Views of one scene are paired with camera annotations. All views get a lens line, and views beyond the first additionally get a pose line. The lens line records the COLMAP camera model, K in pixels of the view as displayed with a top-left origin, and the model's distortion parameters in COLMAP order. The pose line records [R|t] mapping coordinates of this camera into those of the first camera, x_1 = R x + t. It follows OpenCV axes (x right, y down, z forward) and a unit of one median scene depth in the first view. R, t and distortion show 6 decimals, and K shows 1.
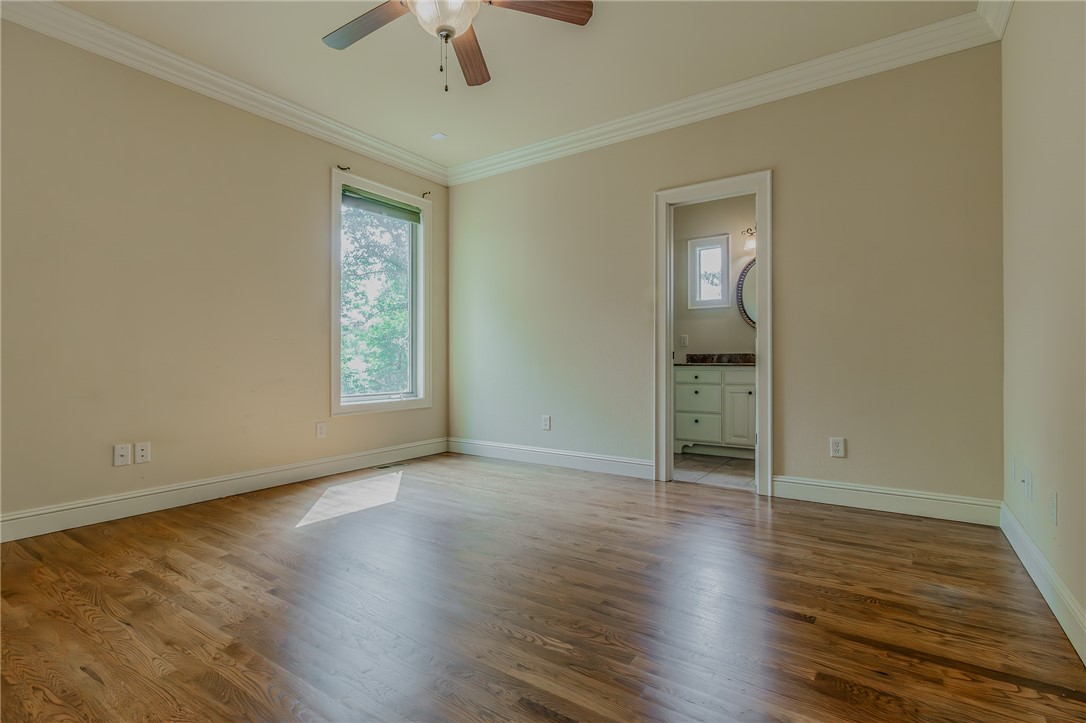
lens RADIAL K [[507.7, 0, 541.1], [0, 507.7, 362.2], [0, 0, 1]] dist [0.011293, -0.000065]
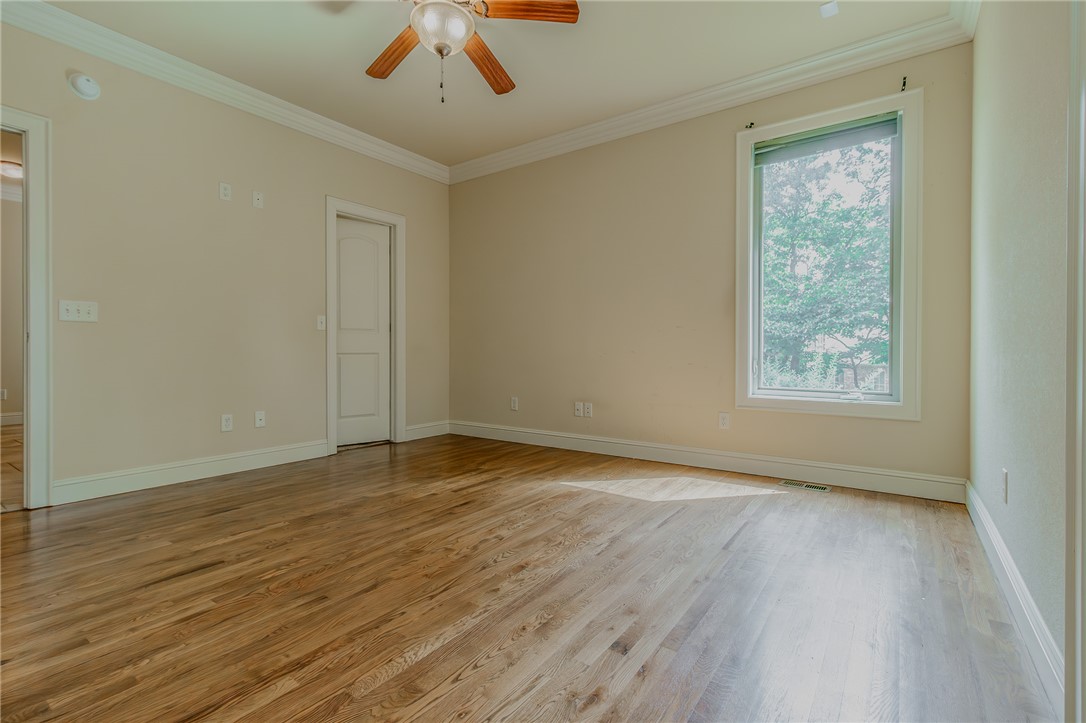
lens RADIAL K [[507.7, 0, 539.9], [0, 507.7, 354.3], [0, 0, 1]] dist [0.011293, -0.000065]
pose [[-0.016287, 0.011547, -0.999801, 0.677781], [-0.001277, 0.999932, 0.011569, 0.000816], [0.999867, 0.001465, -0.016271, 0.896385]]
